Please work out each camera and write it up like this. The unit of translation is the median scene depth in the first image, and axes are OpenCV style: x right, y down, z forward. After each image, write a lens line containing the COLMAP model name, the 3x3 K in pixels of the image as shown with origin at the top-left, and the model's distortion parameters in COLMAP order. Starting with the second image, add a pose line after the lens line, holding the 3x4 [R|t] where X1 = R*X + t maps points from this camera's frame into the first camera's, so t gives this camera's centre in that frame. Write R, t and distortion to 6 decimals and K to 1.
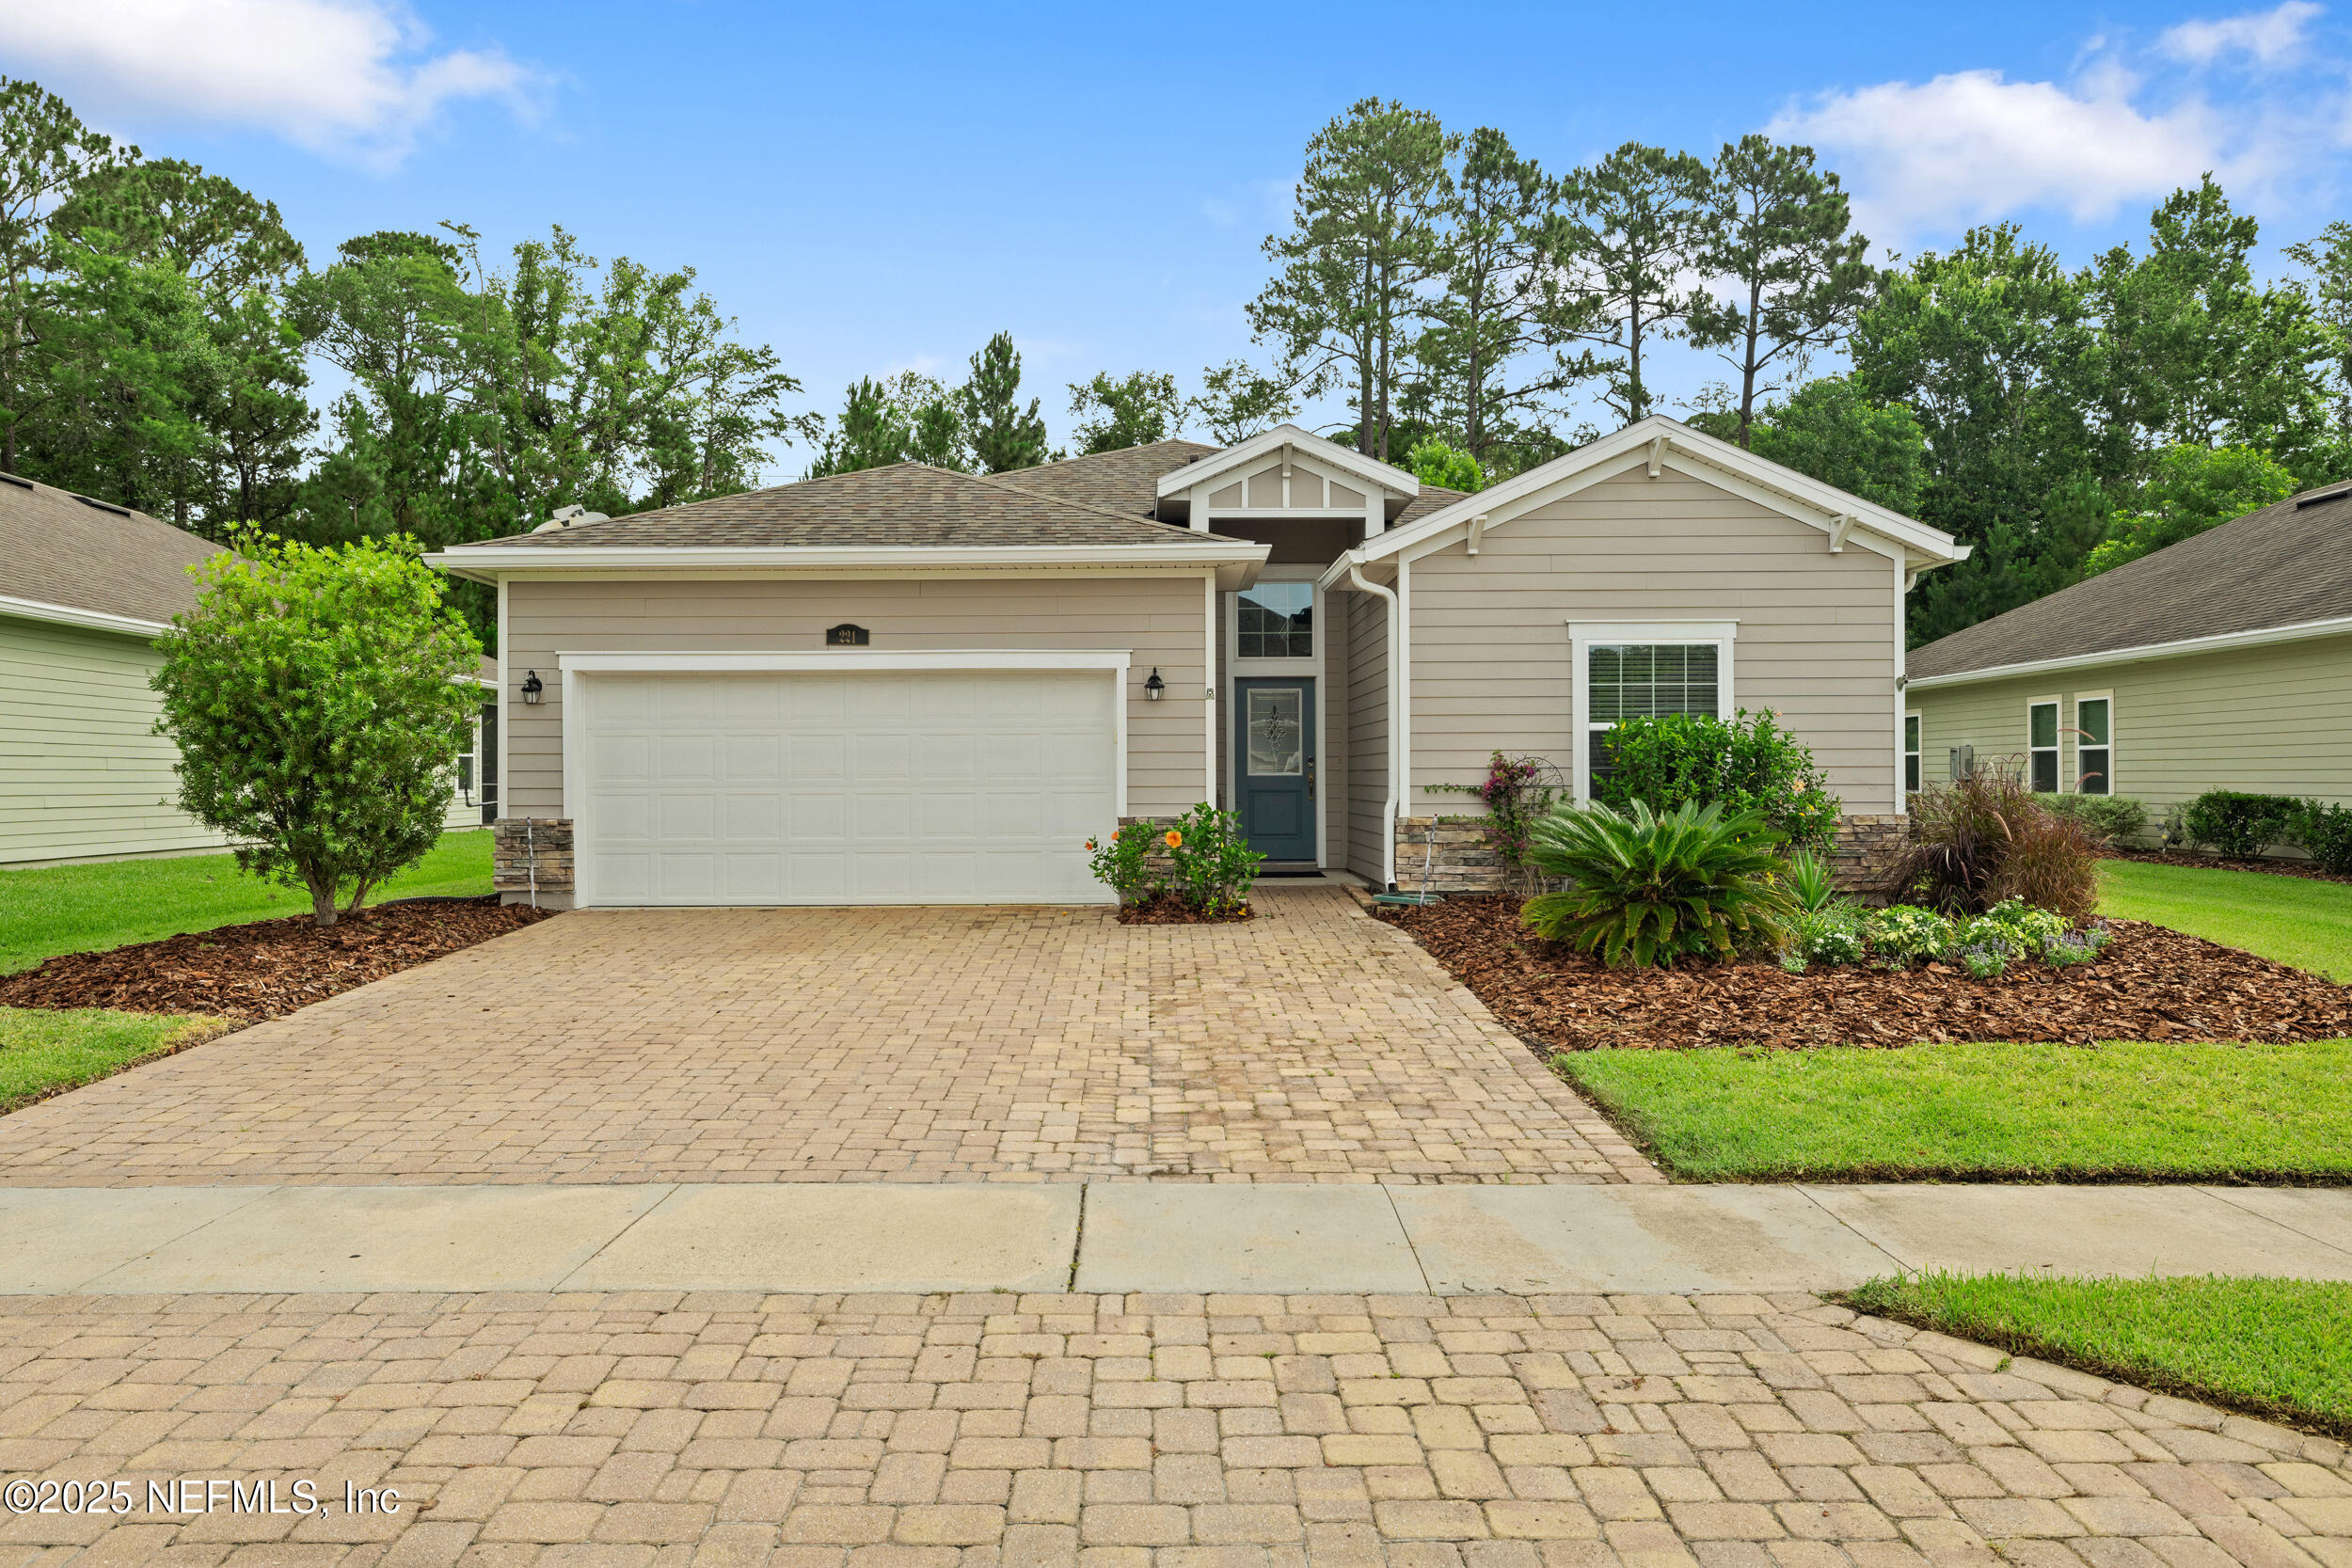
lens RADIAL K [[1569.7, 0, 1135.0], [0, 1569.7, 782.4], [0, 0, 1]] dist [0.002414, -0.001372]
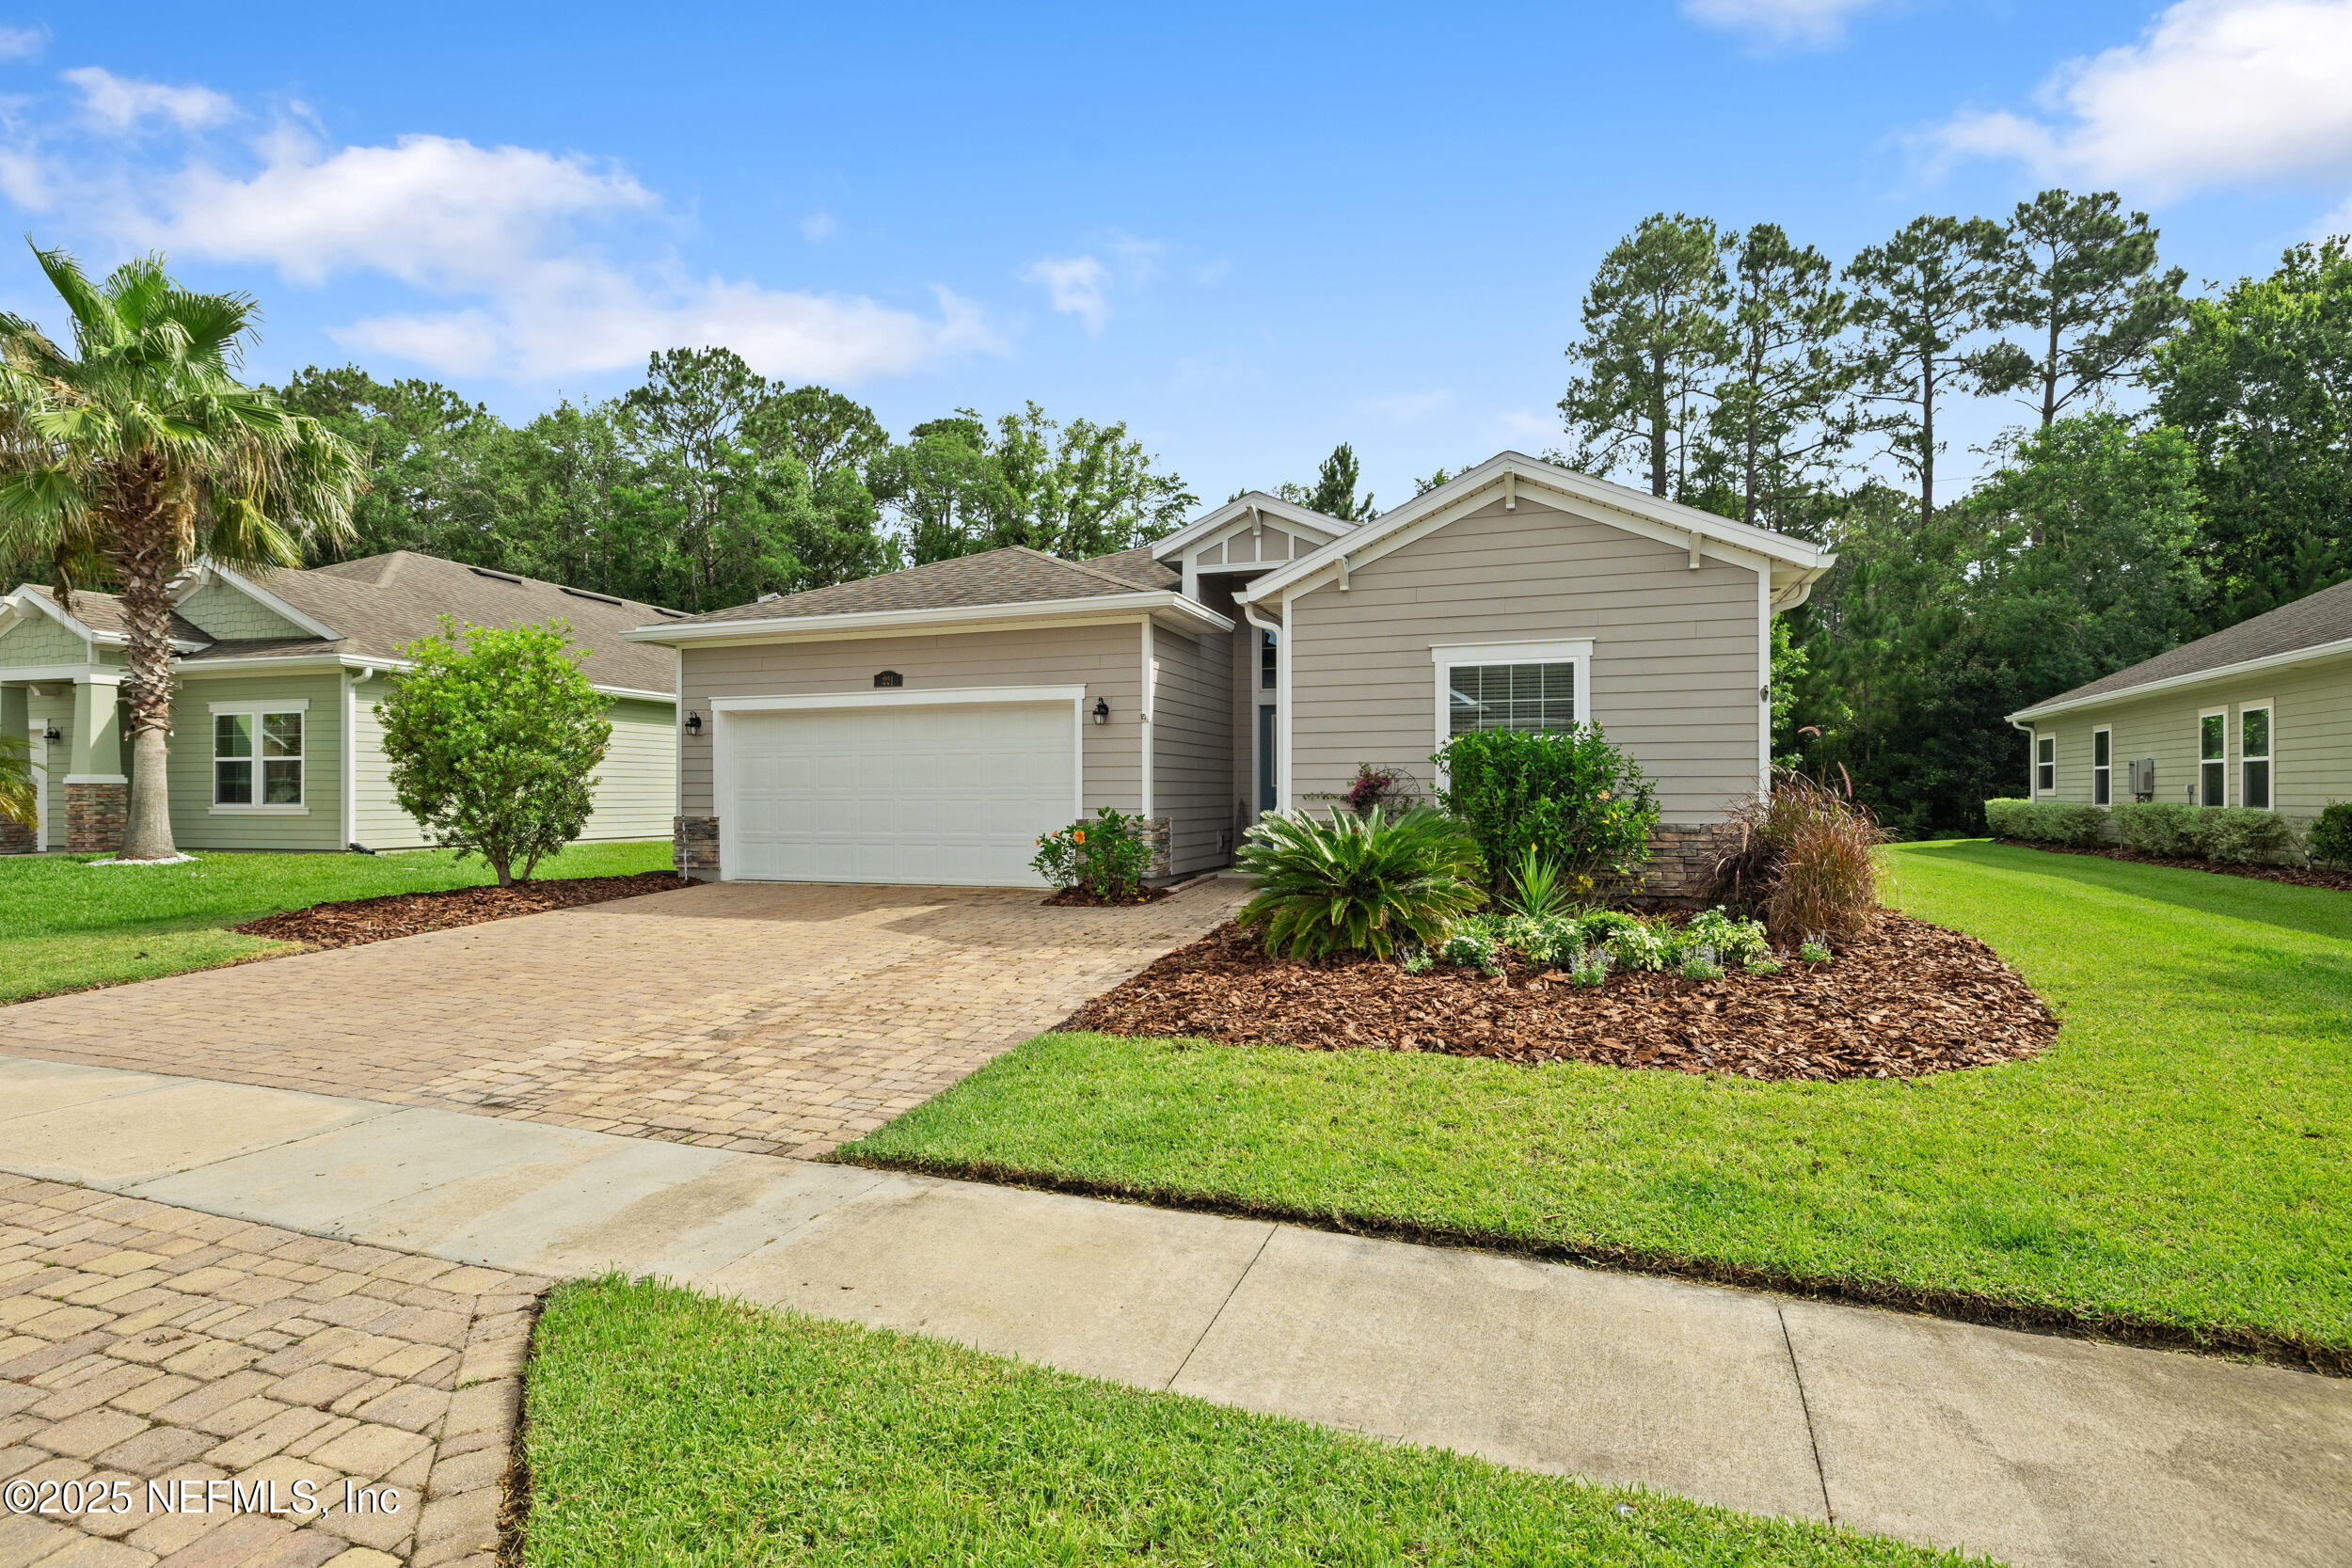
lens RADIAL K [[1177.7, 0, 1155.7], [0, 1177.7, 804.6], [0, 0, 1]] dist [-0.003569, 0.001676]
pose [[0.938759, 0.004948, -0.344540, 0.194224], [-0.002811, 0.999974, 0.006702, 0.002198], [0.344564, -0.005323, 0.938748, 0.077735]]
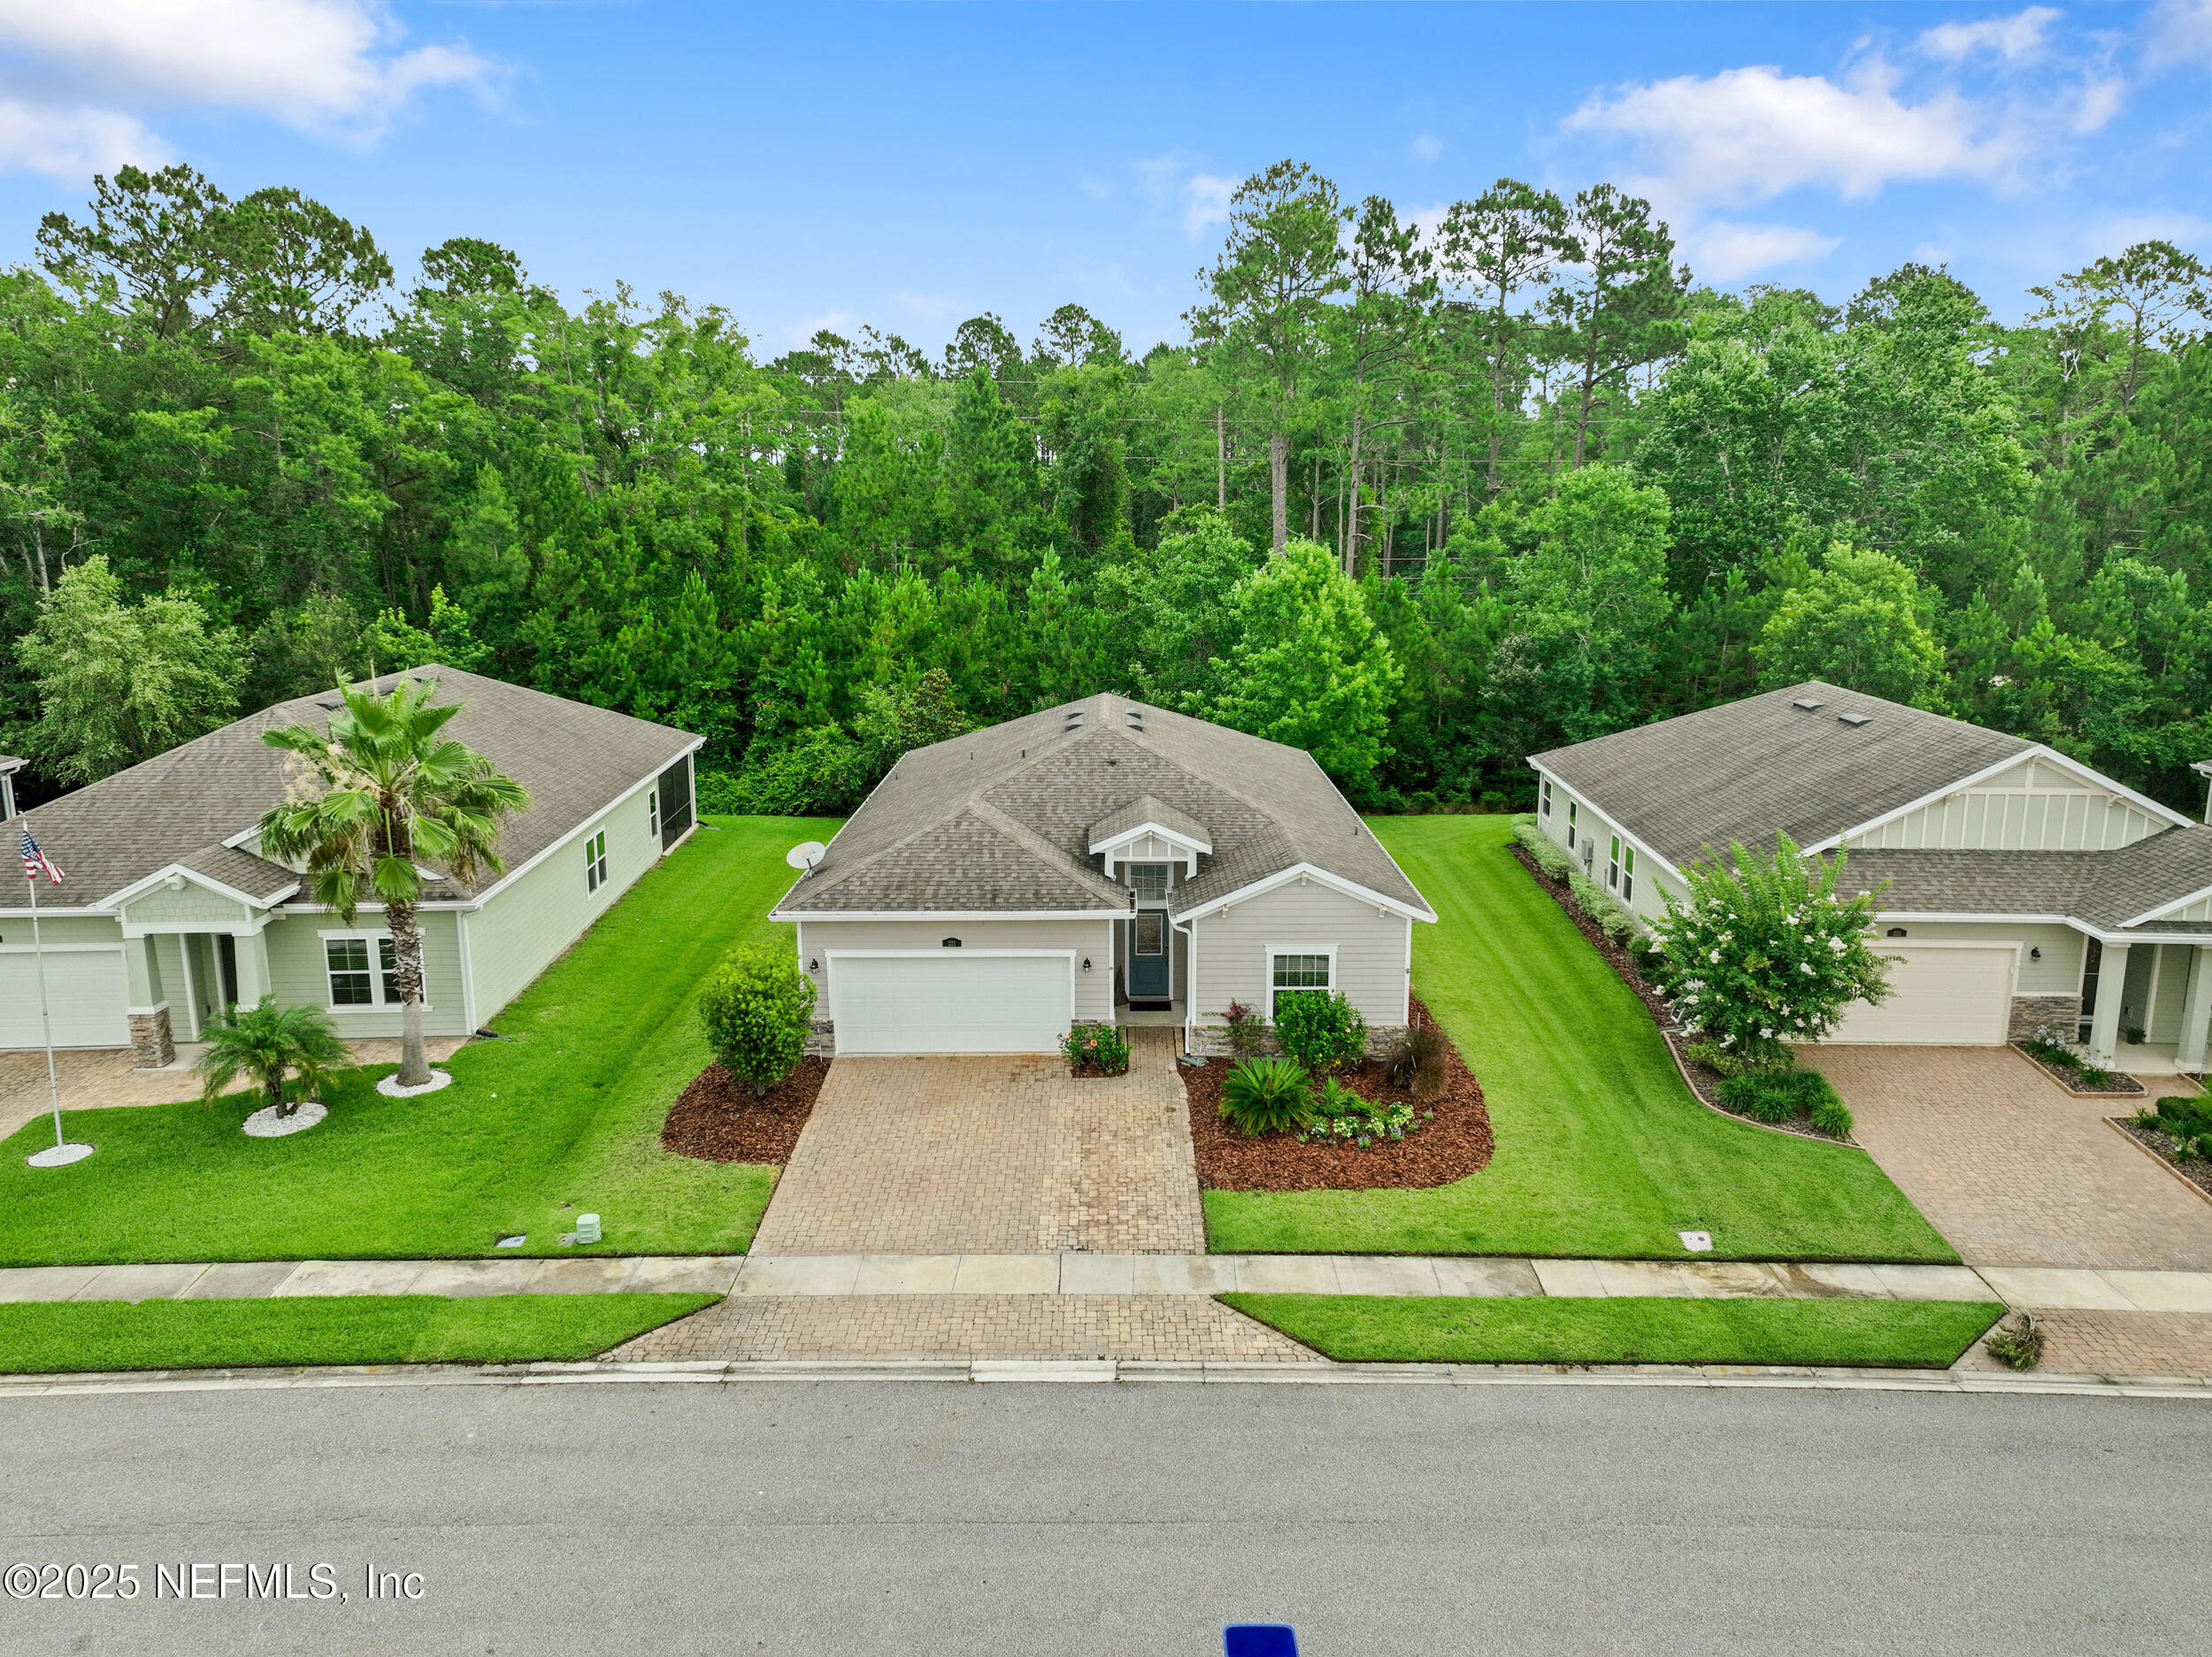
lens RADIAL K [[1662.0, 0, 1106.0], [0, 1662.0, 828.5], [0, 0, 1]] dist [0.014865, -0.000722]
pose [[0.999984, 0.001324, 0.005460, 0.013957], [-0.002481, 0.975992, 0.217792, -0.409965], [-0.005040, -0.217802, 0.975980, -0.690638]]
